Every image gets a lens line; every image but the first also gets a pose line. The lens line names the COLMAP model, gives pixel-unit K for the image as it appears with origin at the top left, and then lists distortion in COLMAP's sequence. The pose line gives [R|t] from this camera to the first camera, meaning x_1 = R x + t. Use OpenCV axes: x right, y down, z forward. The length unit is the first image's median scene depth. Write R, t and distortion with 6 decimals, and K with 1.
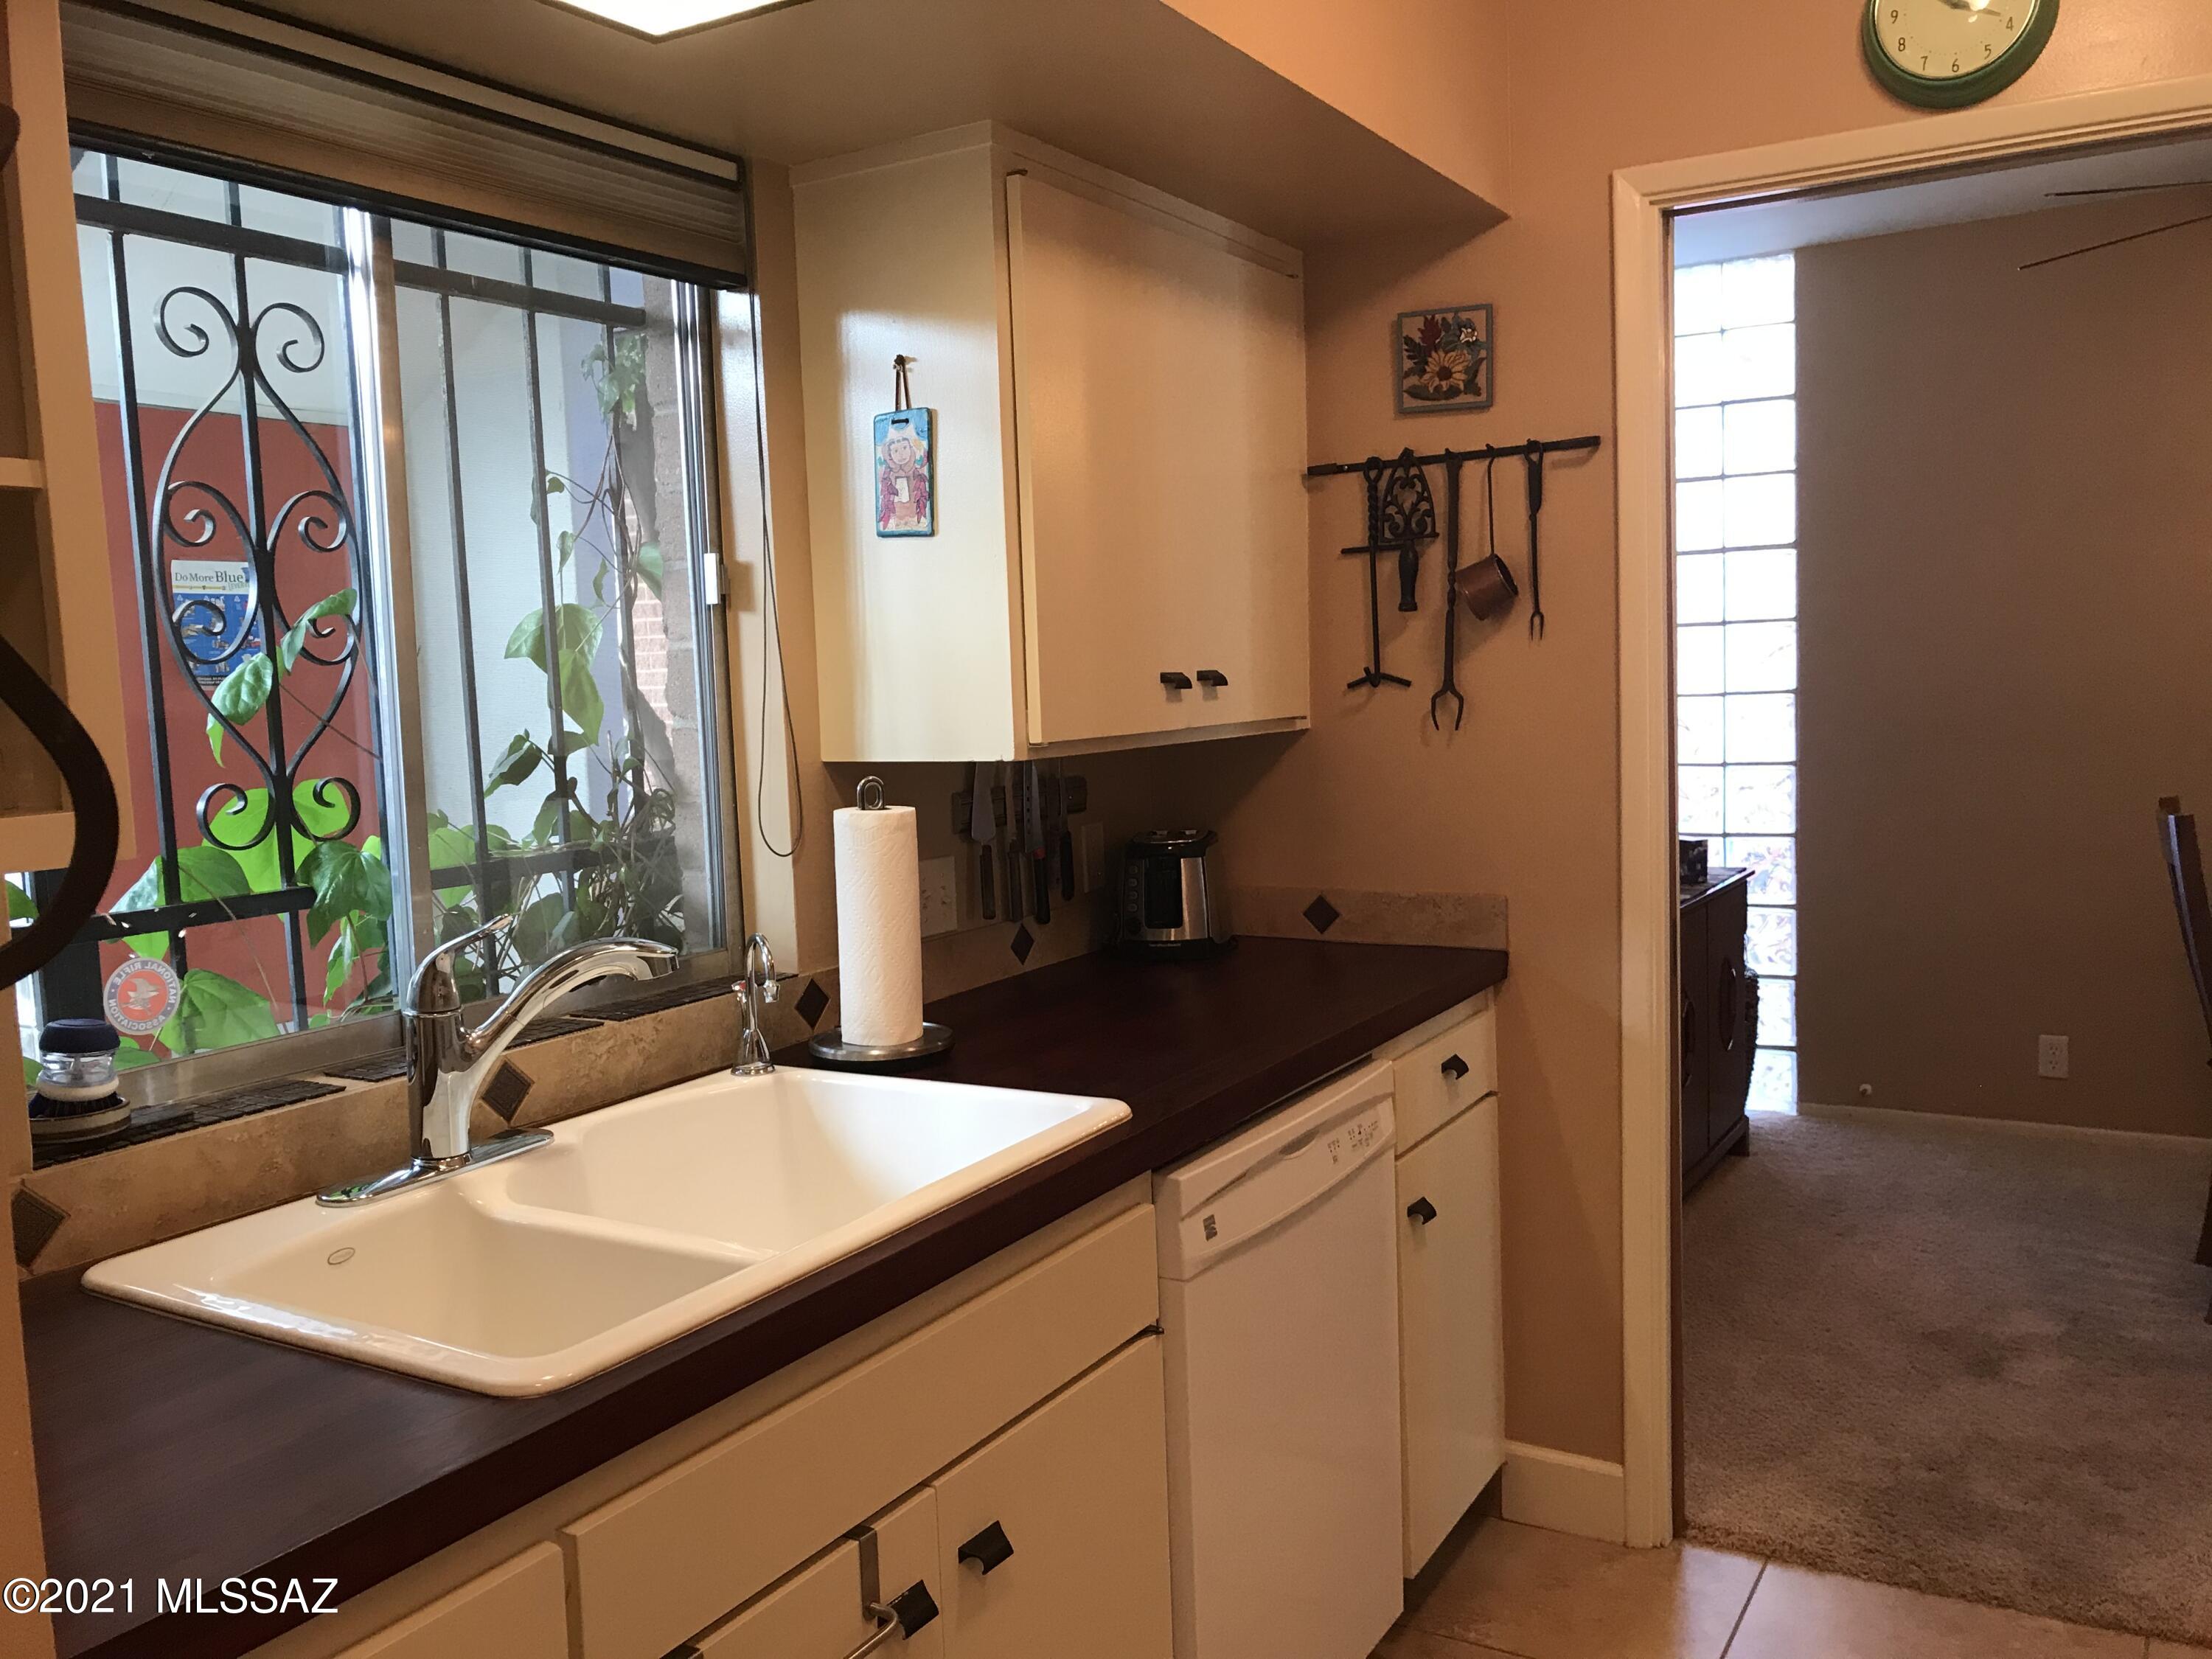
lens RADIAL K [[1820.1, 0, 1097.9], [0, 1820.1, 834.1], [0, 0, 1]] dist [0.032248, -0.030386]
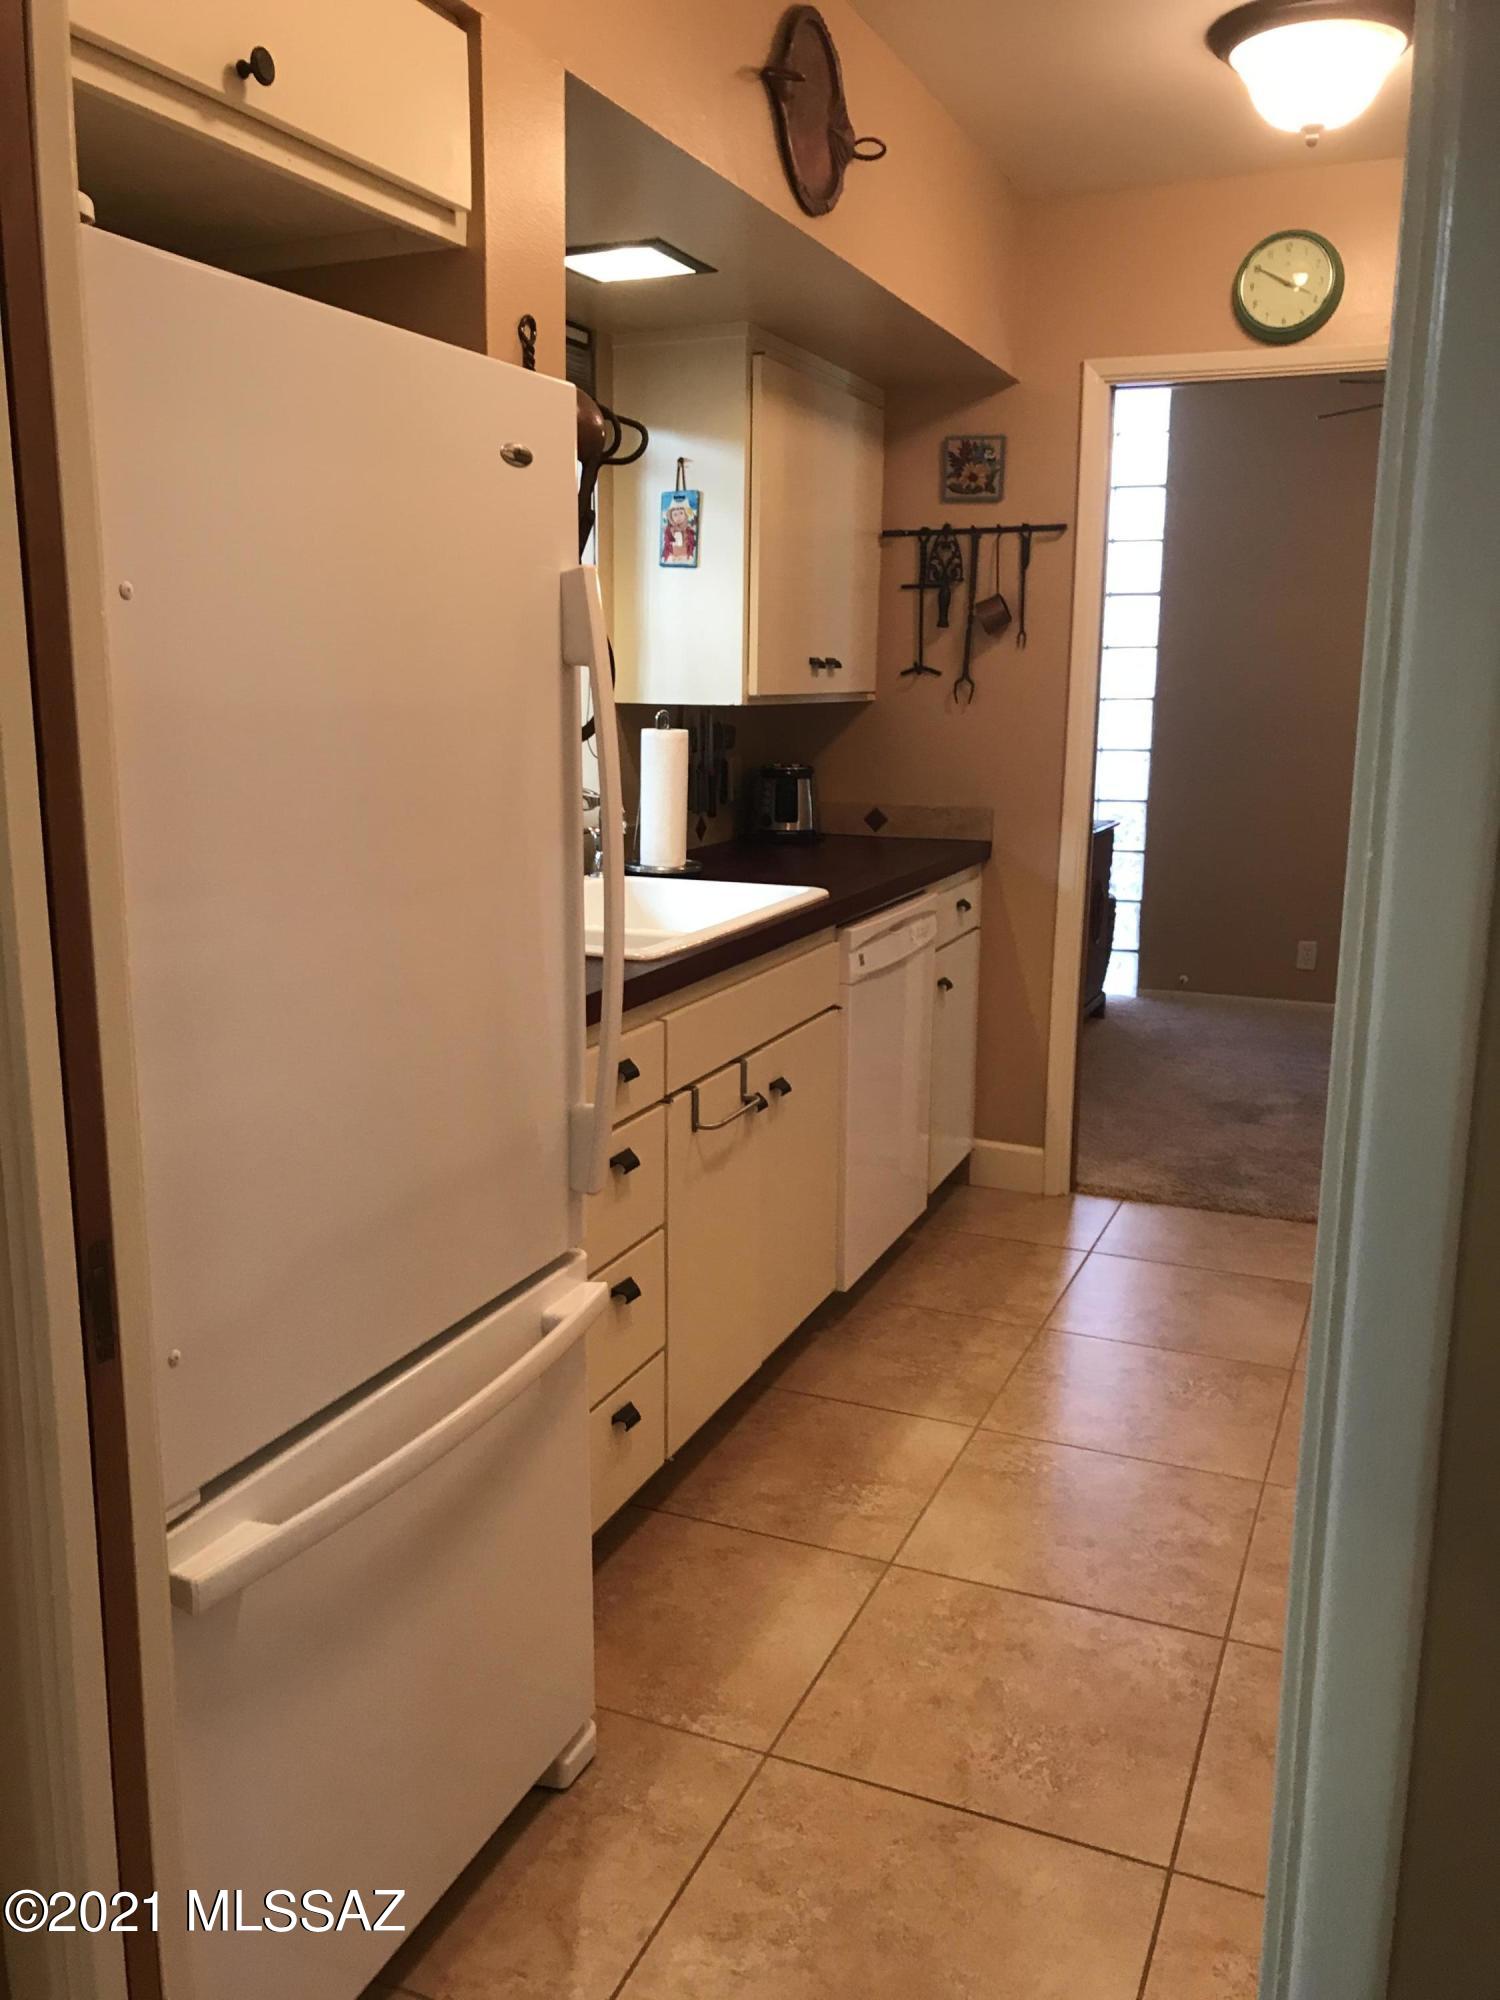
lens RADIAL K [[1645.6, 0, 724.8], [0, 1645.6, 1006.3], [0, 0, 1]] dist [0.032248, -0.030386]
pose [[0.990975, 0.015779, 0.133118, -0.212426], [-0.029845, 0.994094, 0.104337, 0.065231], [-0.130686, -0.107368, 0.985593, -0.453871]]
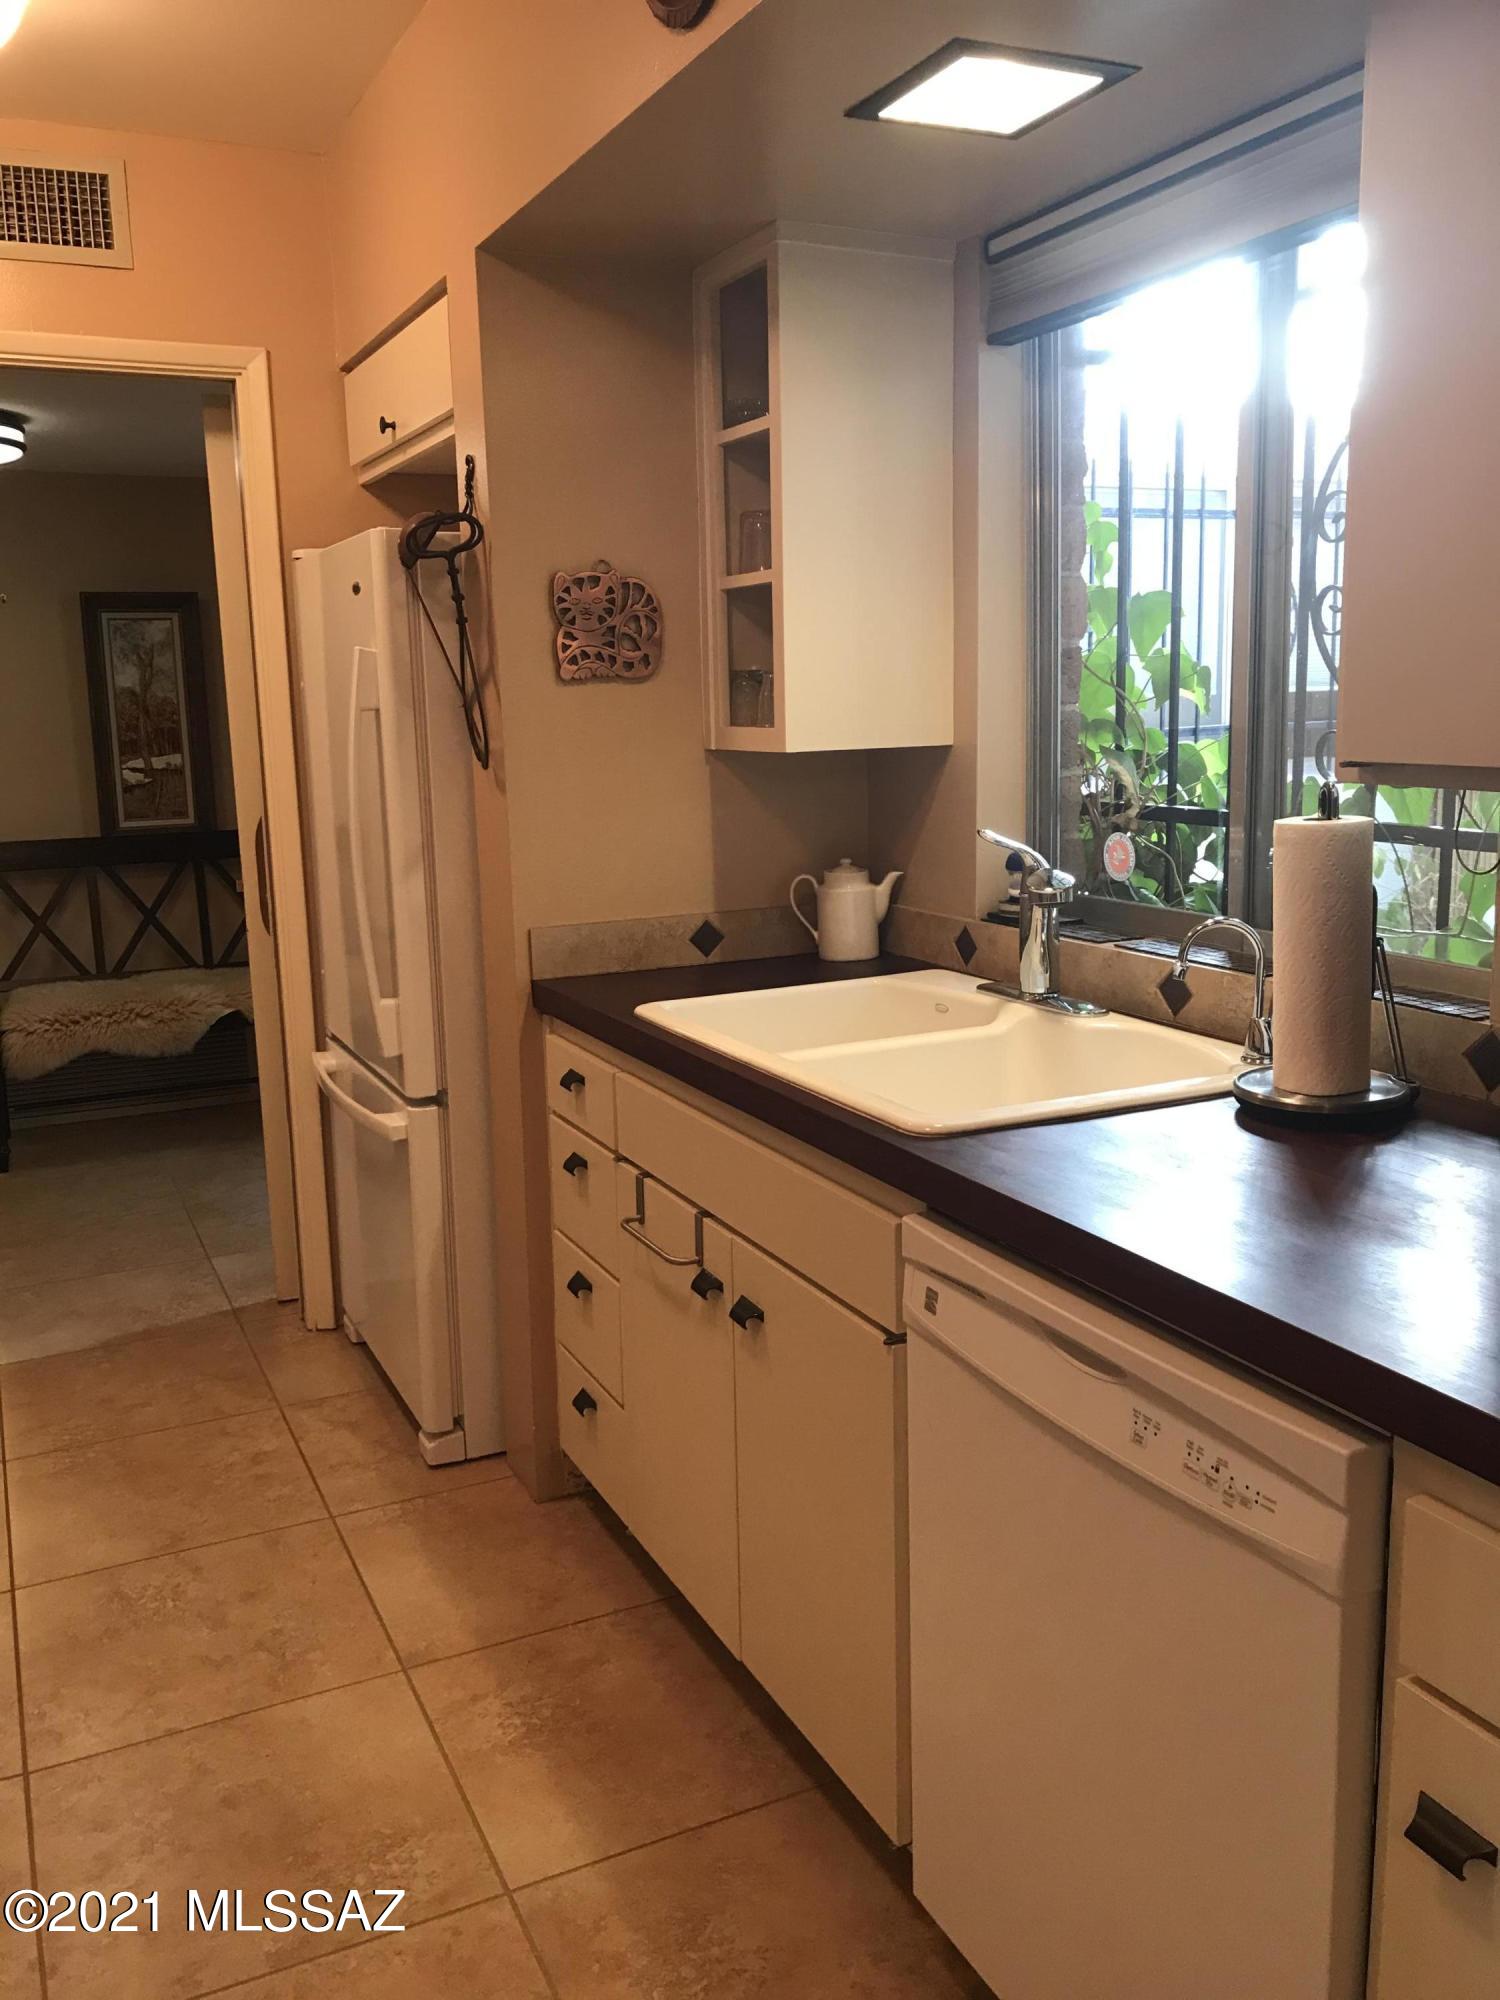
lens RADIAL K [[1645.6, 0, 734.2], [0, 1645.6, 995.6], [0, 0, 1]] dist [0.032248, -0.030386]
pose [[-0.555595, 0.204121, -0.806008, 0.532174], [-0.030186, 0.963806, 0.264891, -0.103483], [0.830905, 0.171502, -0.529324, 0.945578]]
